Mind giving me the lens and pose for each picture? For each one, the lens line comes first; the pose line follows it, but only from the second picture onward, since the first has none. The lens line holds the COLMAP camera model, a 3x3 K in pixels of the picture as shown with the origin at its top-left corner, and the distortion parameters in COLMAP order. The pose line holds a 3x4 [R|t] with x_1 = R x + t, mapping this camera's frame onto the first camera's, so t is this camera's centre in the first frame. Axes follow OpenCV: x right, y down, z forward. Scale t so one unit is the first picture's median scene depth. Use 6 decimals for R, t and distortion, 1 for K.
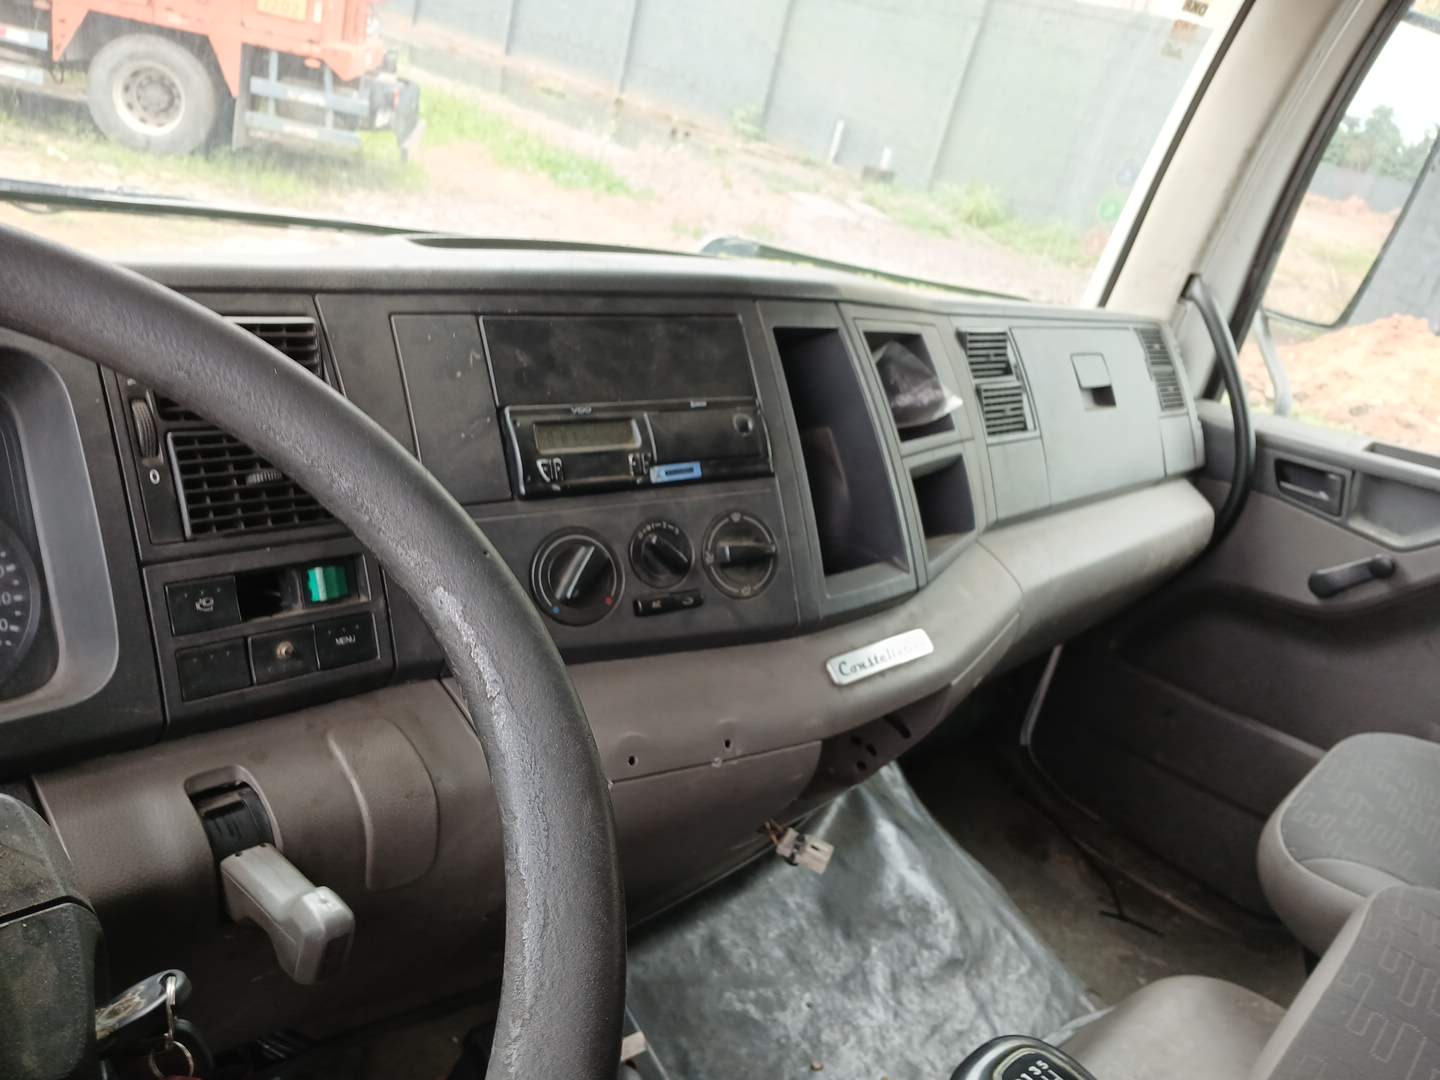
lens RADIAL K [[1086.0, 0, 720.0], [0, 1086.0, 540.0], [0, 0, 1]] dist [0.115179, -0.261838]
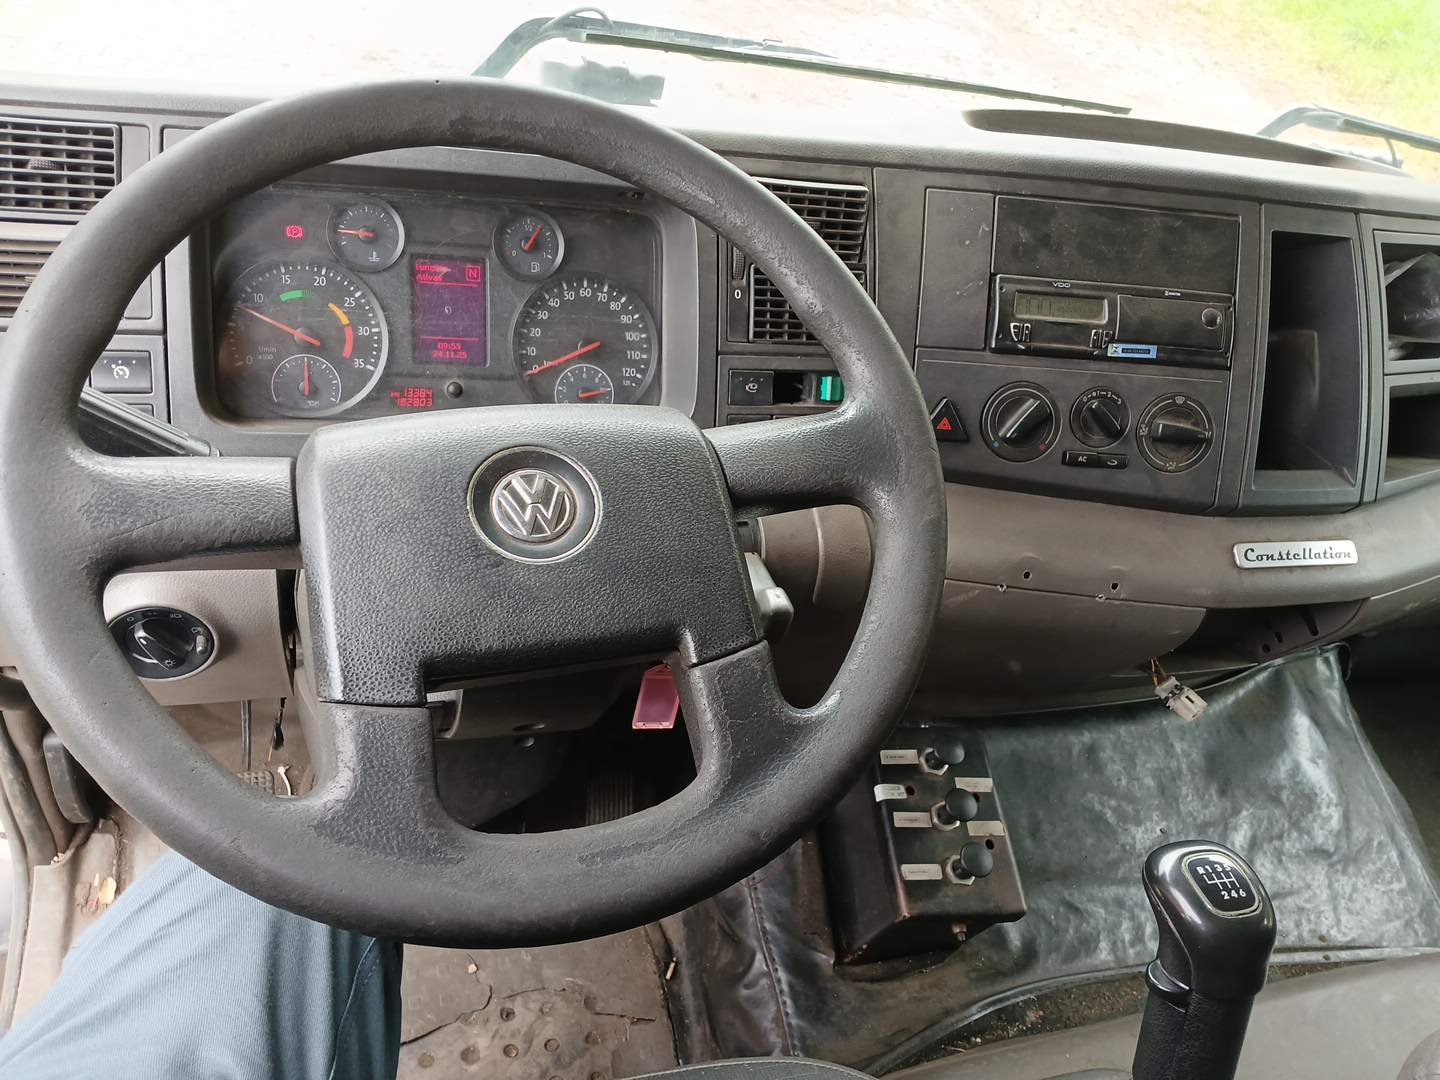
lens RADIAL K [[1094.7, 0, 720.0], [0, 1094.7, 540.0], [0, 0, 1]] dist [0.035057, -0.086878]
pose [[0.855370, 0.267789, -0.443431, 0.150837], [-0.182975, 0.957025, 0.224994, -0.051038], [0.484626, -0.111316, 0.867610, -0.237864]]
